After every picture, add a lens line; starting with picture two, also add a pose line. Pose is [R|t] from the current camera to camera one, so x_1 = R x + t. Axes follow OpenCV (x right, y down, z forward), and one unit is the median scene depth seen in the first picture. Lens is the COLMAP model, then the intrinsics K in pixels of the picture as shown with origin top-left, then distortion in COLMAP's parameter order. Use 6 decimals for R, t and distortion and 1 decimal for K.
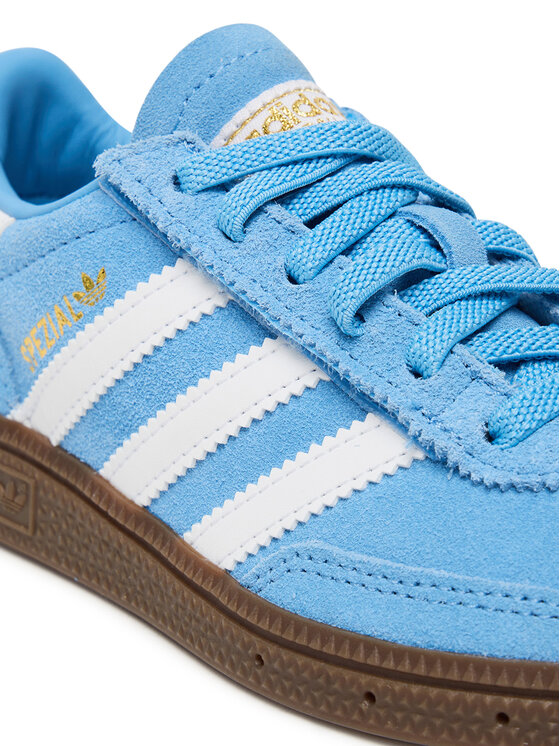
lens RADIAL K [[2113.7, 0, 280.0], [0, 2113.7, 373.0], [0, 0, 1]] dist [-0.066179, -2.424498]
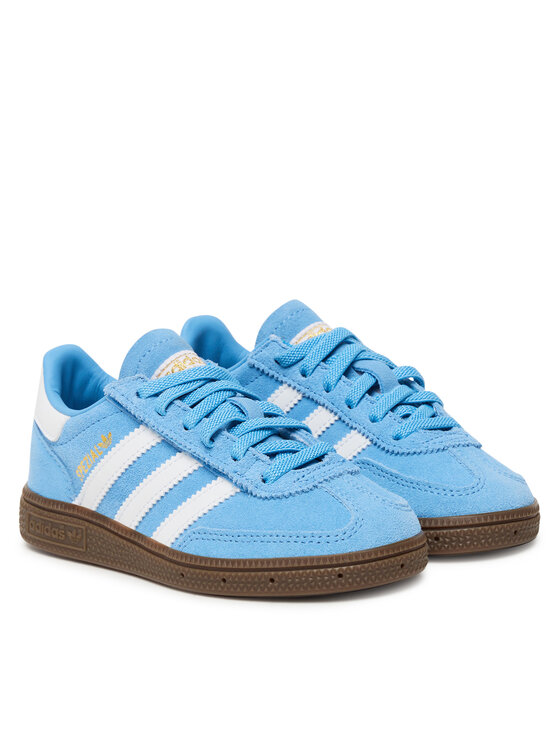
lens RADIAL K [[2540.1, 0, 280.0], [0, 2540.1, 373.0], [0, 0, 1]] dist [-0.619969, 0.615524]
pose [[0.997663, -0.067005, 0.013385, 0.081199], [0.068180, 0.989117, -0.130379, 0.290851], [-0.004503, 0.130987, 0.991374, -2.001400]]
